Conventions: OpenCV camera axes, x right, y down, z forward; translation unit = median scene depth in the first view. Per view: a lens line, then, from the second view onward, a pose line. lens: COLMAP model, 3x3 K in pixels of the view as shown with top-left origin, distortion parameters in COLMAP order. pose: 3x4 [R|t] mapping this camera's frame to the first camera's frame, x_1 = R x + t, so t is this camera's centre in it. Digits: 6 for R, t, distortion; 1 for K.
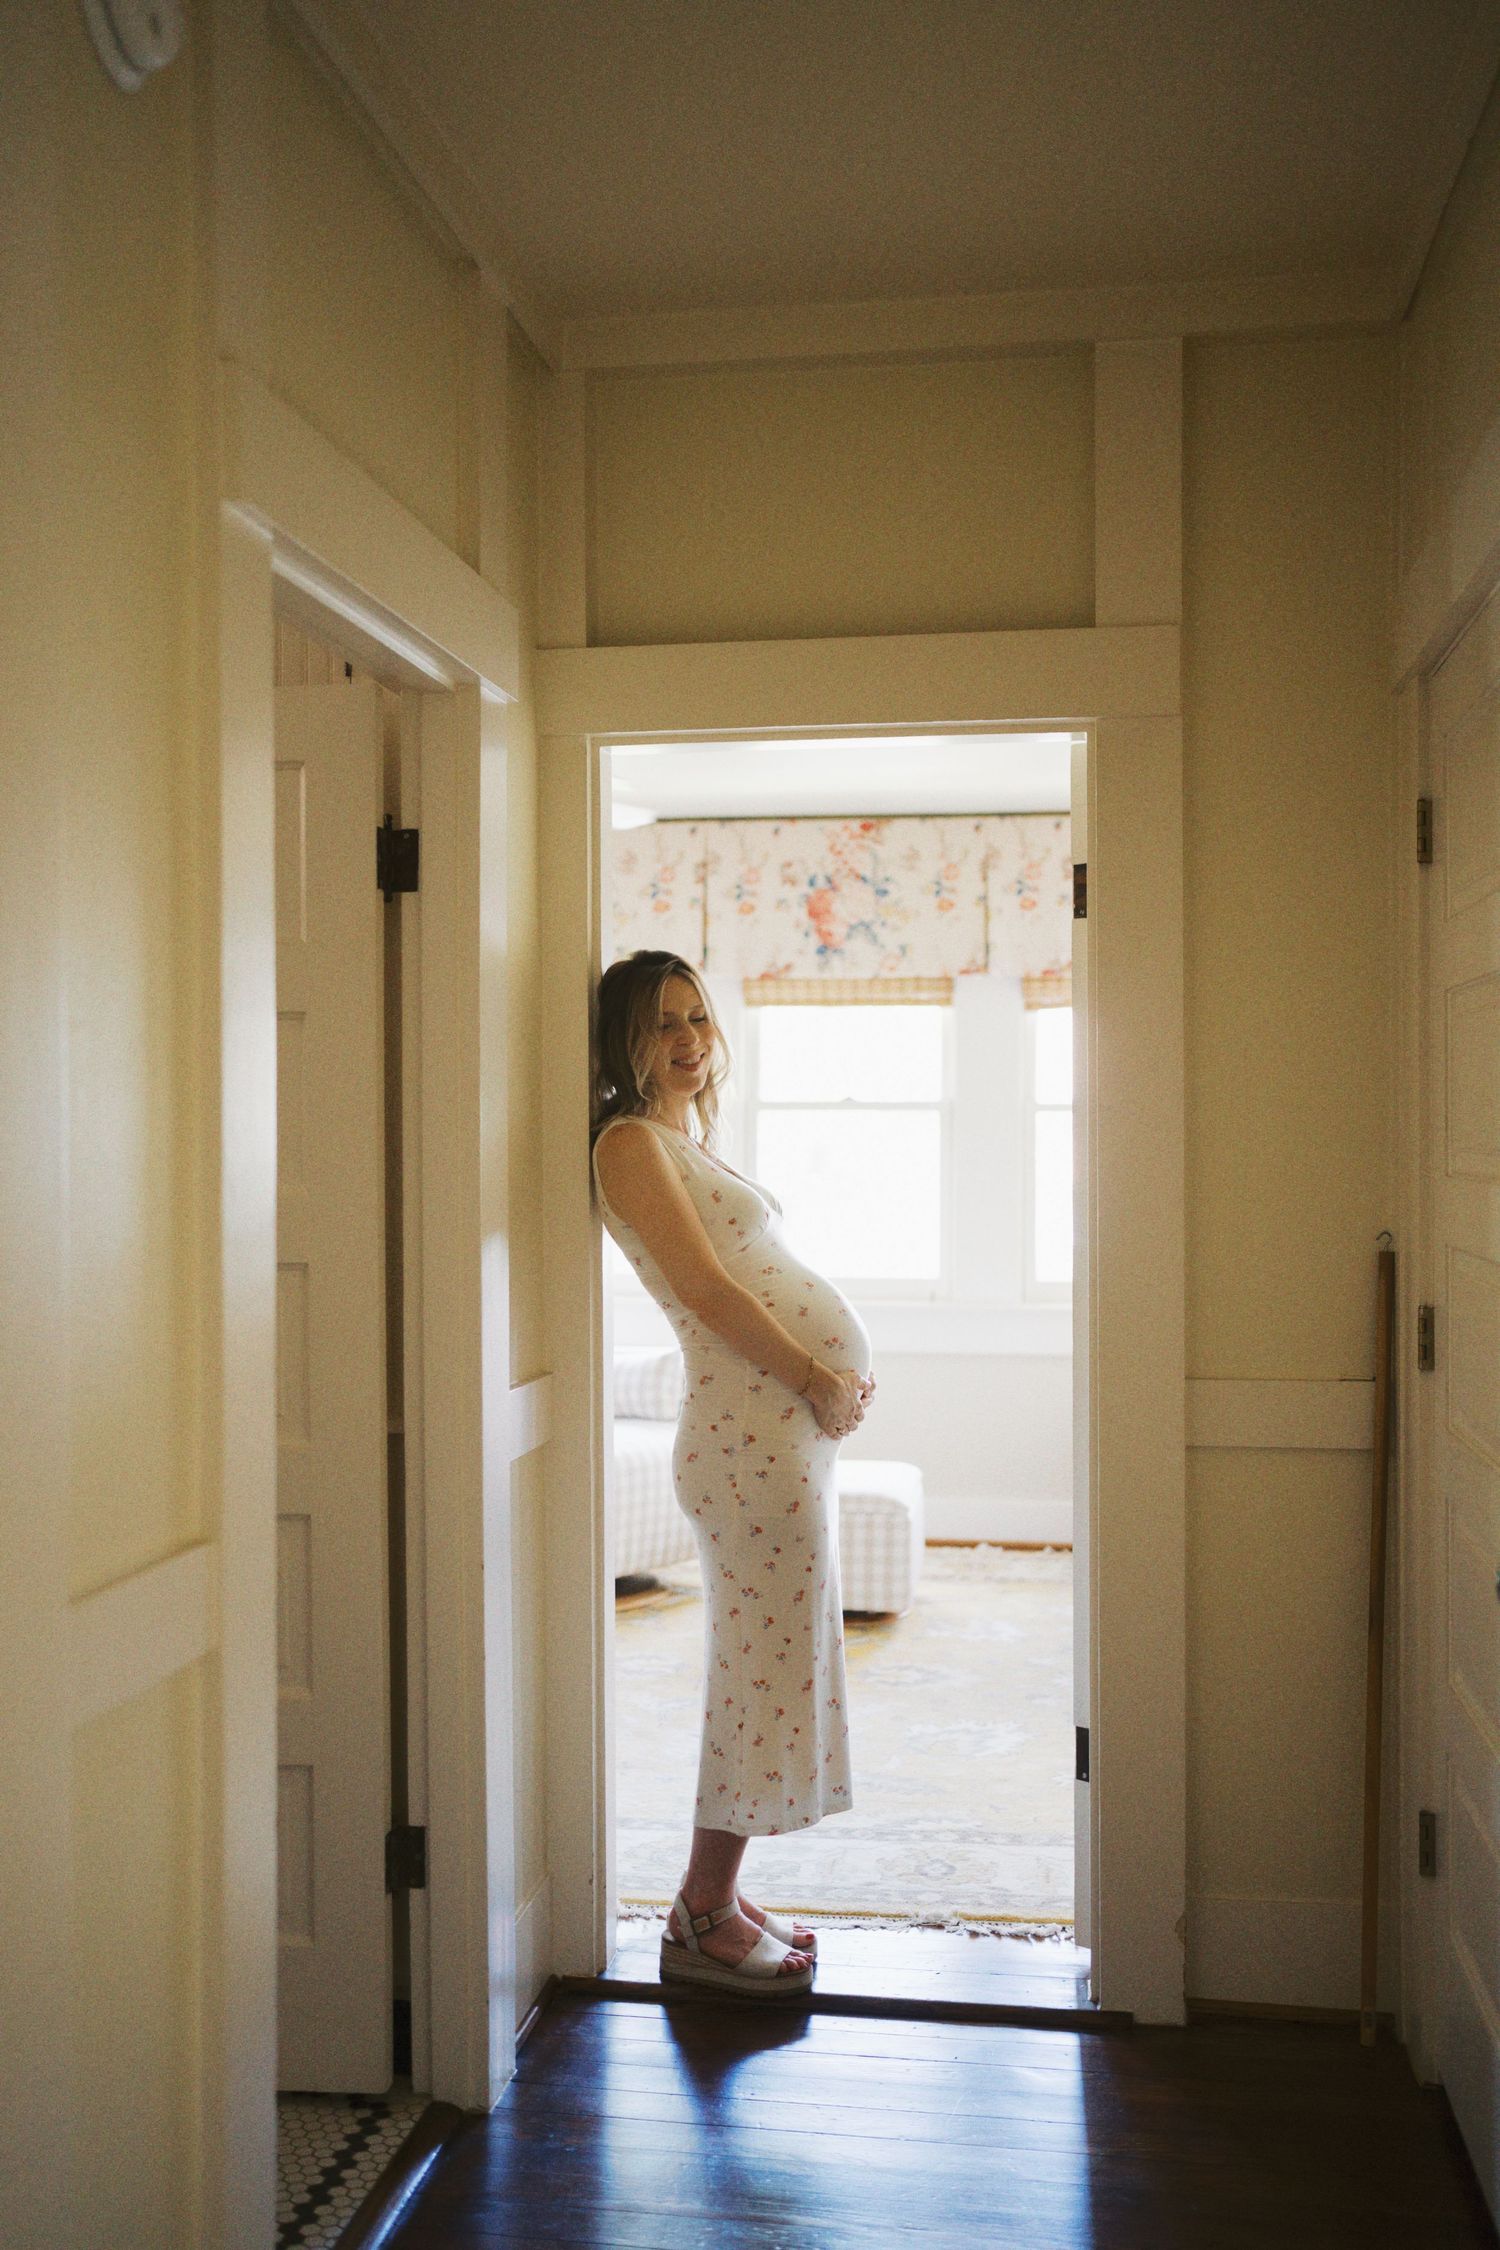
lens RADIAL K [[2150.4, 0, 747.6], [0, 2150.4, 1131.9], [0, 0, 1]] dist [-0.000722, 0.000000]
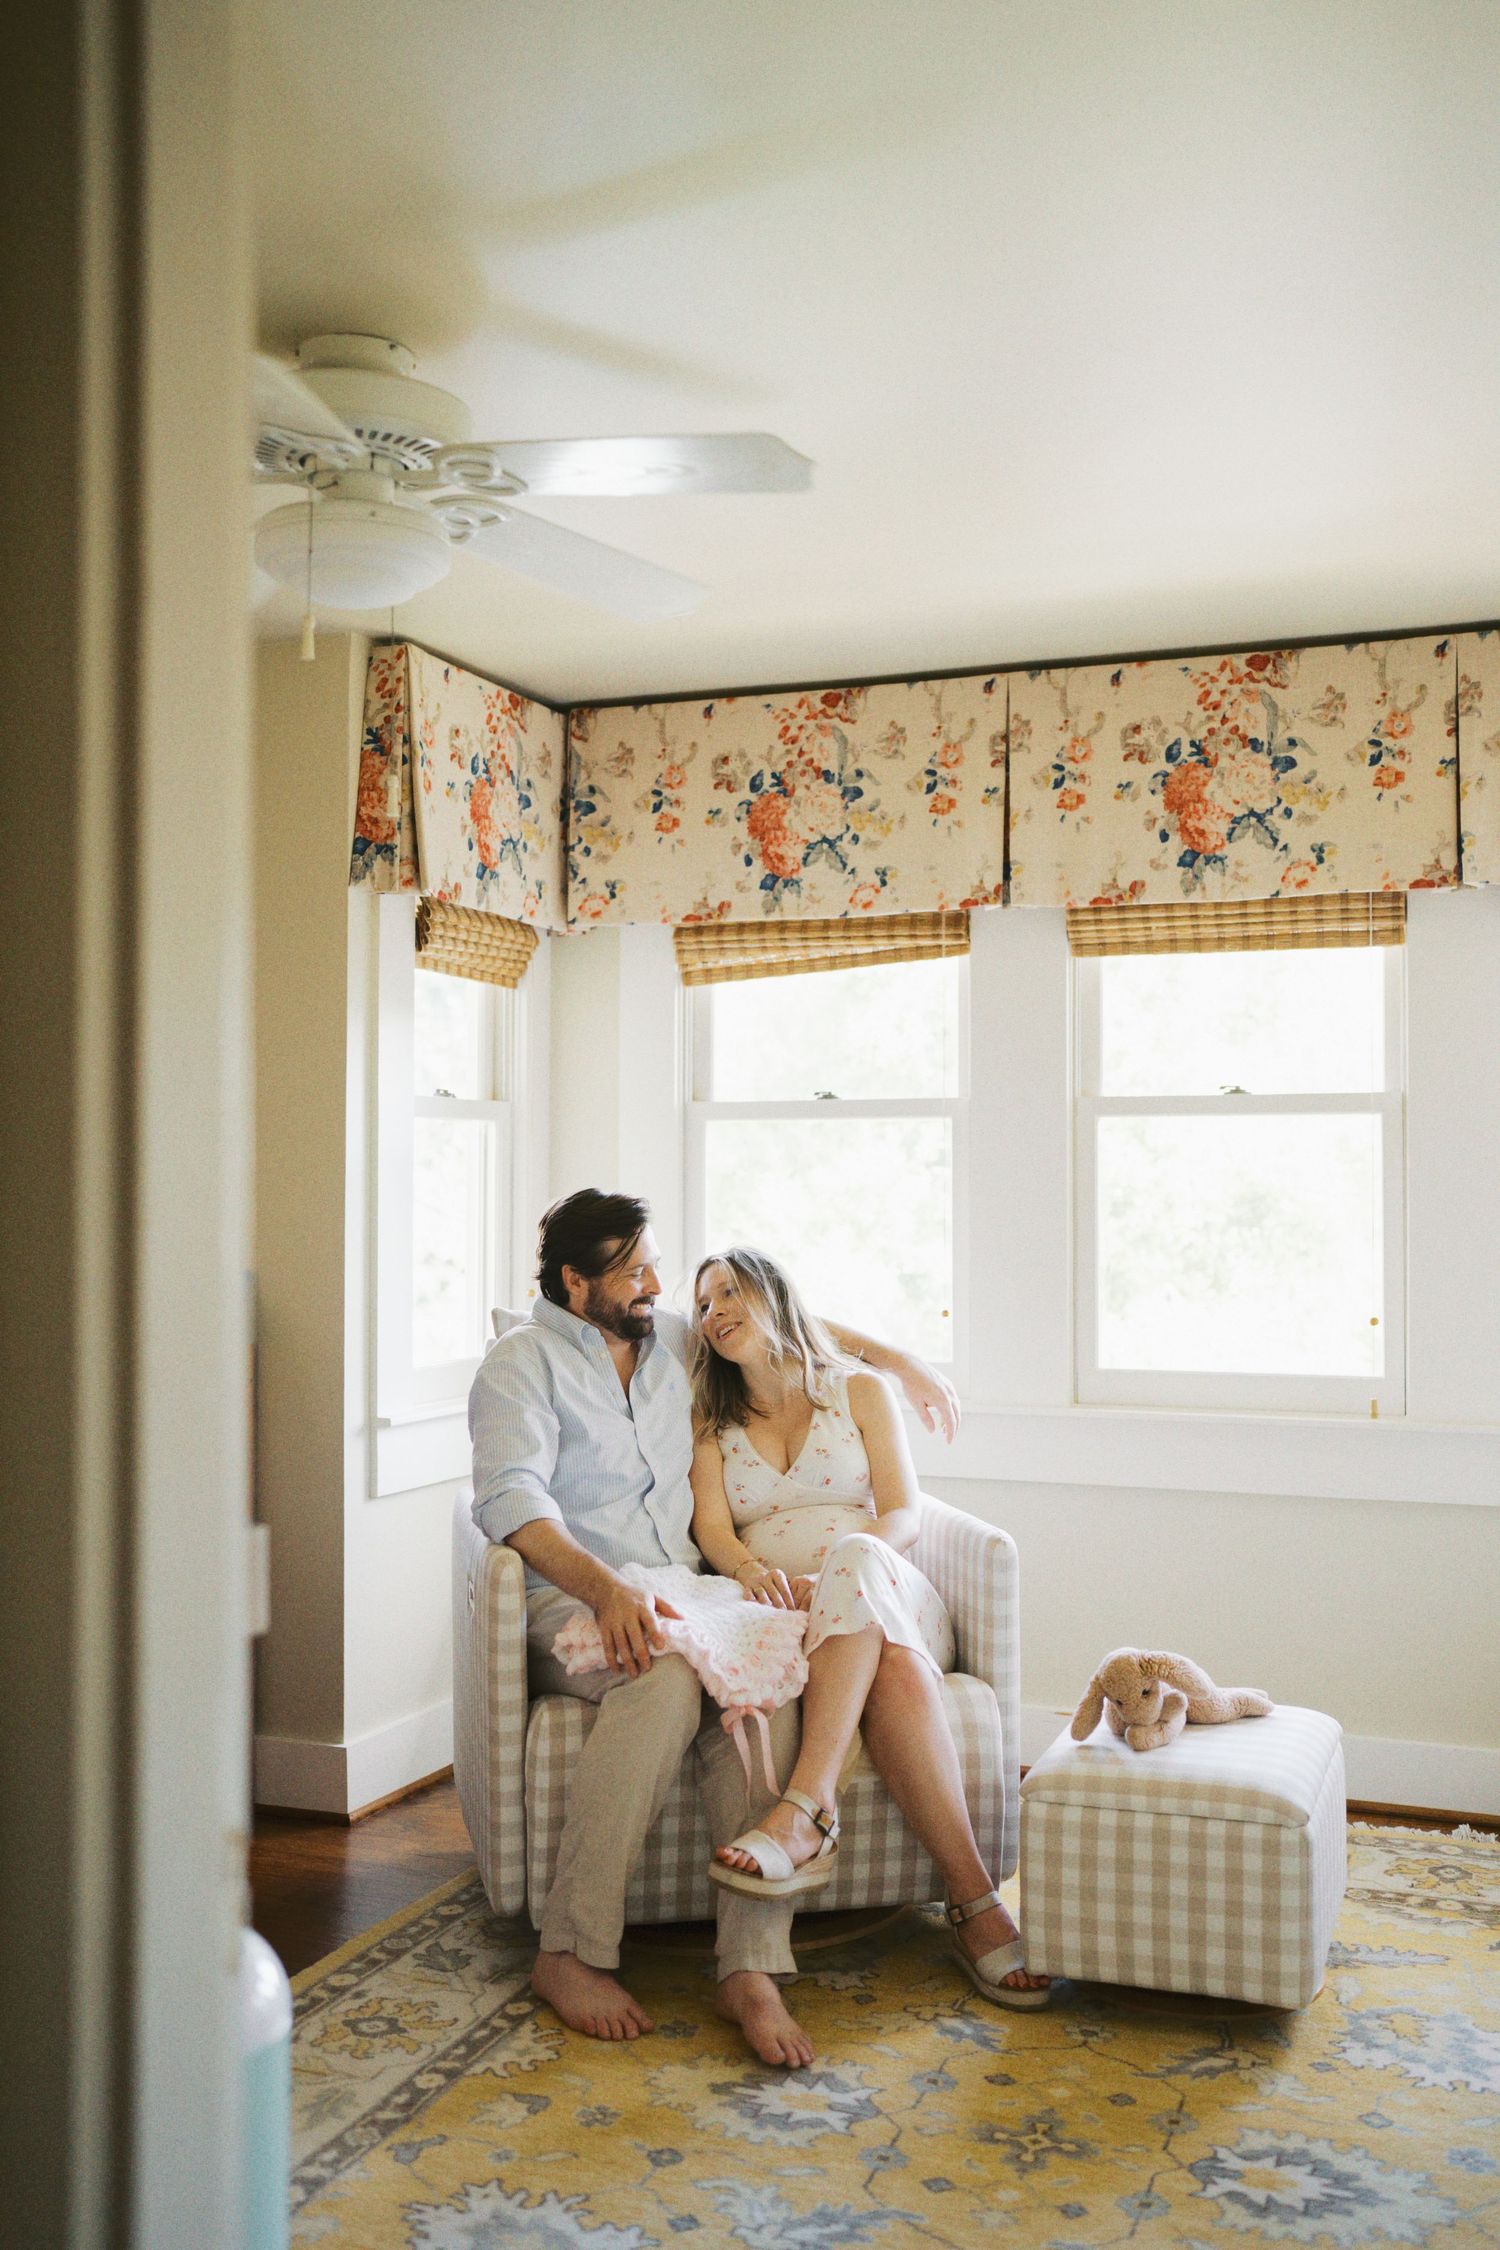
lens RADIAL K [[2150.4, 0, 751.8], [0, 2150.4, 1115.7], [0, 0, 1]] dist [-0.000722, 0.000000]
pose [[0.975328, -0.008073, -0.220614, 0.086325], [0.000032, 0.999336, -0.036427, 0.026116], [0.220762, 0.035521, 0.974681, 0.632597]]
